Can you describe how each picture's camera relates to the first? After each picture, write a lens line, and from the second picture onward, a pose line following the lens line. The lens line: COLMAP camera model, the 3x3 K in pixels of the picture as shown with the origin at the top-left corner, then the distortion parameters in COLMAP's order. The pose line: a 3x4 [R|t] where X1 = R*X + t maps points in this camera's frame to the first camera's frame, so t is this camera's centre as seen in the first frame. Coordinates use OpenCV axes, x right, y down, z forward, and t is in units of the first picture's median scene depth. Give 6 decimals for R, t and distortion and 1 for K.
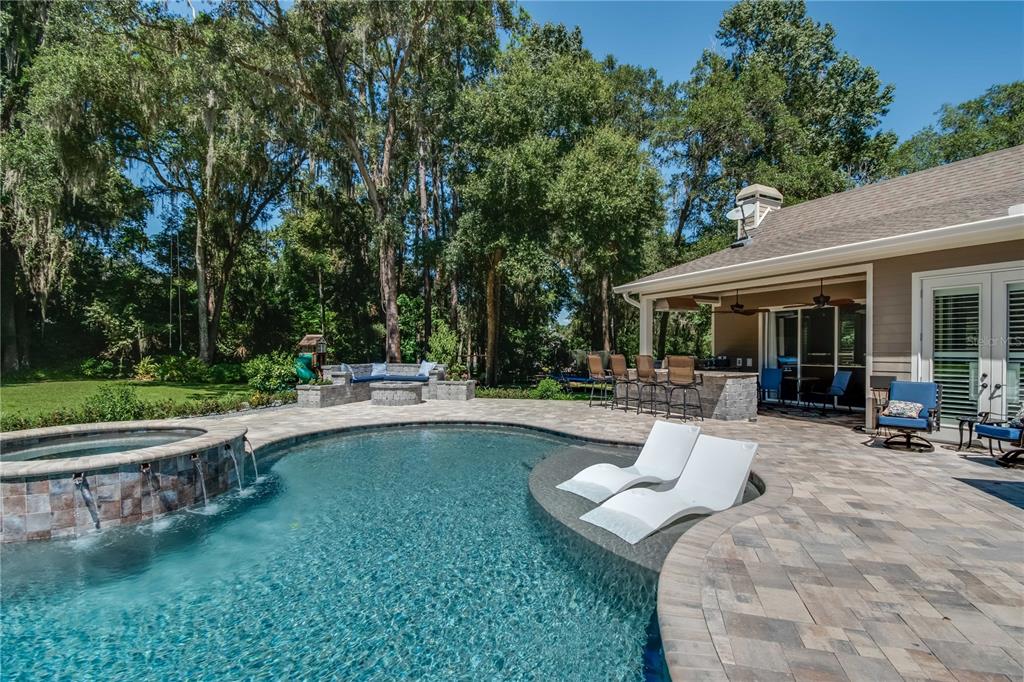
lens RADIAL K [[469.2, 0, 510.6], [0, 469.2, 350.2], [0, 0, 1]] dist [0.003693, -0.013683]
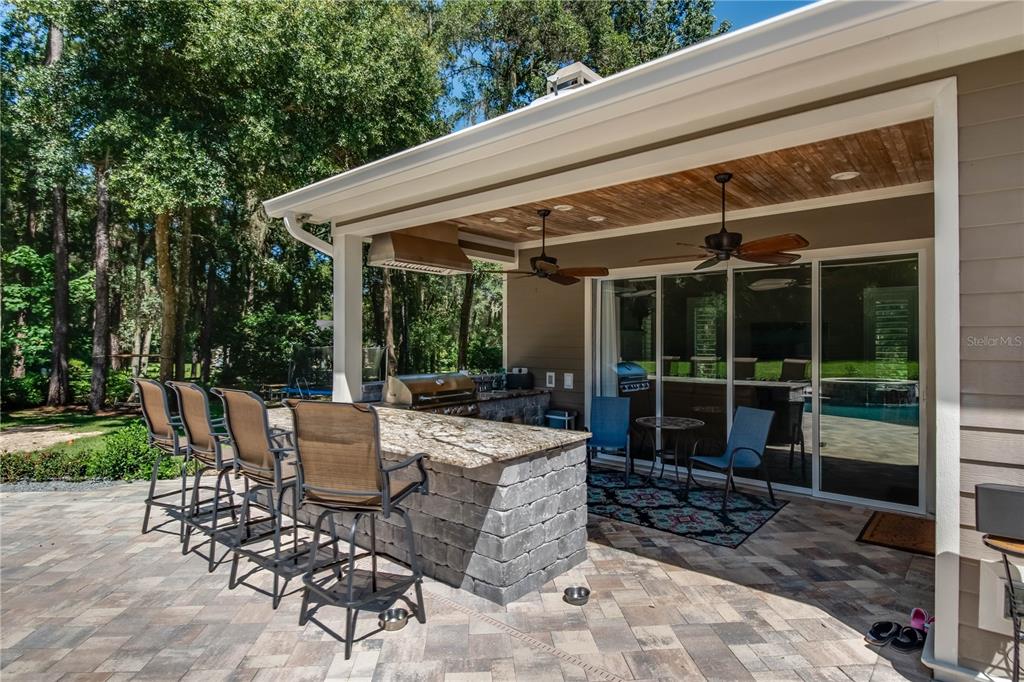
lens RADIAL K [[527.5, 0, 532.3], [0, 527.5, 338.9], [0, 0, 1]] dist [0.001318, 0.000201]
pose [[0.920354, 0.002930, 0.391076, 0.255802], [-0.001101, 0.999987, -0.004902, -0.016019], [-0.391085, 0.004081, 0.920345, 0.501389]]
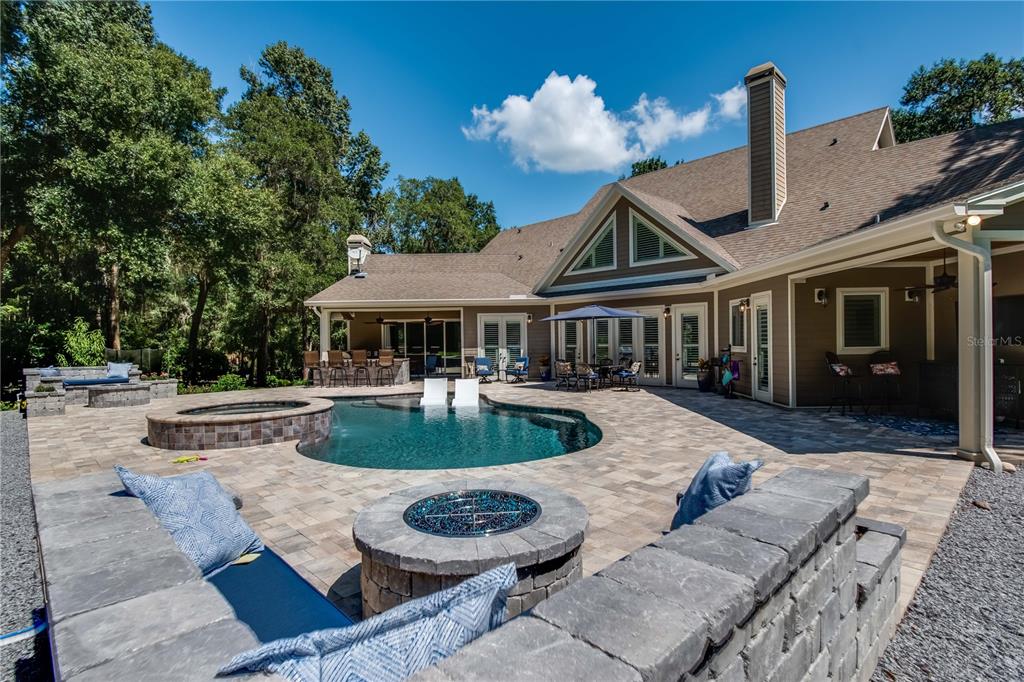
lens RADIAL K [[527.5, 0, 532.3], [0, 527.5, 338.9], [0, 0, 1]] dist [0.001318, 0.000201]
pose [[0.458263, -0.004480, 0.888805, -0.848052], [0.012840, 0.999916, -0.001580, -0.014586], [-0.888724, 0.012136, 0.458282, -0.299242]]
